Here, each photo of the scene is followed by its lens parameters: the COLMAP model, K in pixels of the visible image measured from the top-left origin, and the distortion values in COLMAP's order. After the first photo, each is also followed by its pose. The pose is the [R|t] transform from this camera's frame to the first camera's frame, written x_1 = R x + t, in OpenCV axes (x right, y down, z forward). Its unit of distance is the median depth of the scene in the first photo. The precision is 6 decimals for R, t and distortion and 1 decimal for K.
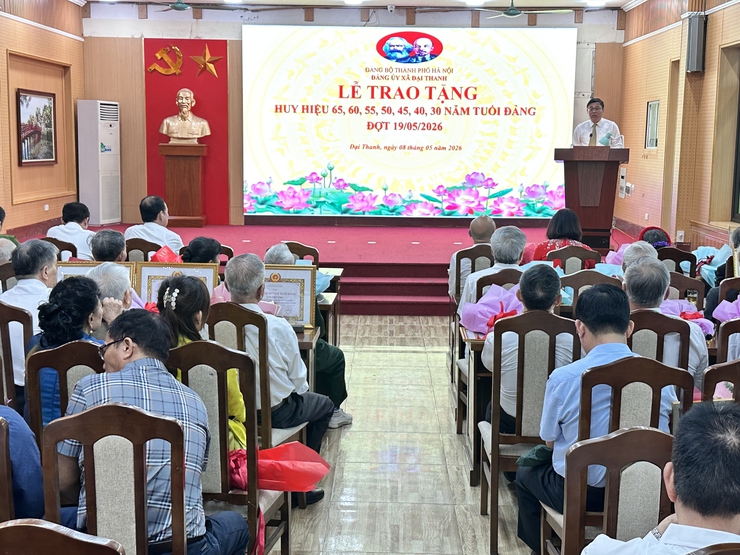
lens RADIAL K [[1033.6, 0, 372.9], [0, 1033.6, 277.3], [0, 0, 1]] dist [0.134470, 0.000000]
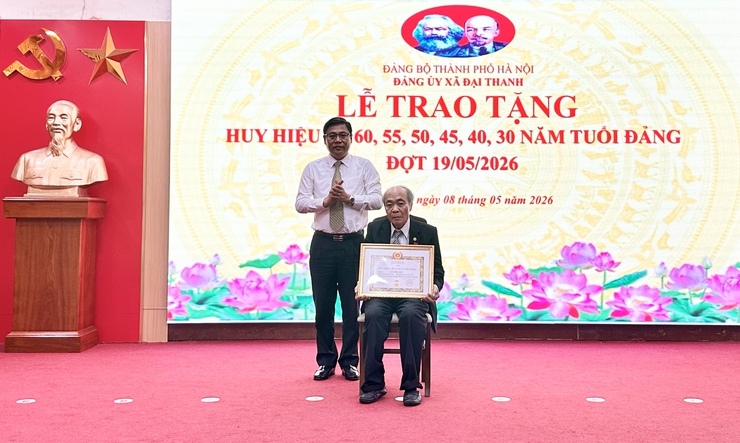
lens RADIAL K [[938.6, 0, 375.2], [0, 938.6, 161.7], [0, 0, 1]] dist [0.148144, 0.000000]
pose [[0.999867, -0.009305, 0.013422, -0.019128], [0.011637, 0.982526, -0.185761, -0.050412], [-0.011459, 0.185892, 0.982503, 0.489237]]
